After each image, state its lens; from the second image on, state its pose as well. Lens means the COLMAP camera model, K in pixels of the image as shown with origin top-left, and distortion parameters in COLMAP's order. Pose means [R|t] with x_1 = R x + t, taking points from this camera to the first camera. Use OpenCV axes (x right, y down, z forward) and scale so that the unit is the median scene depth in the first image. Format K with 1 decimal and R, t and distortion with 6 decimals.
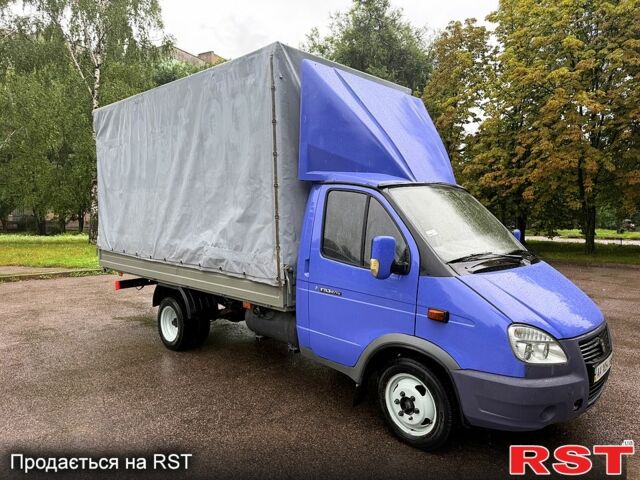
lens RADIAL K [[444.6, 0, 320.0], [0, 444.6, 240.0], [0, 0, 1]] dist [0.119981, -0.202527]
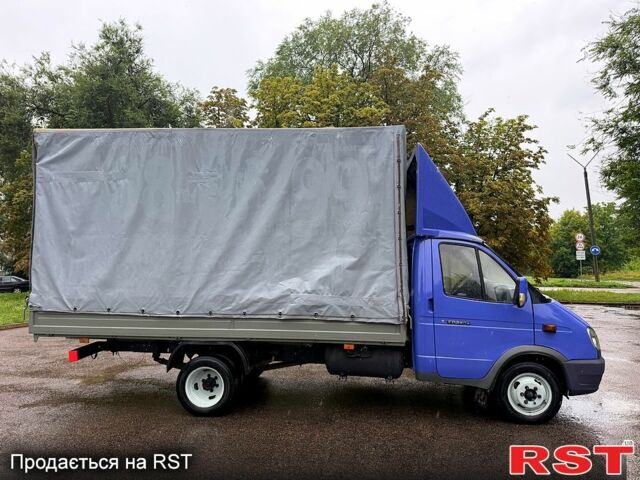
lens RADIAL K [[446.9, 0, 318.8], [0, 446.9, 236.7], [0, 0, 1]] dist [0.095919, -0.142061]
pose [[0.784789, 0.034305, 0.618813, -0.988271], [0.038320, 0.993871, -0.103695, -0.009035], [-0.618578, 0.105092, 0.778664, 0.185122]]
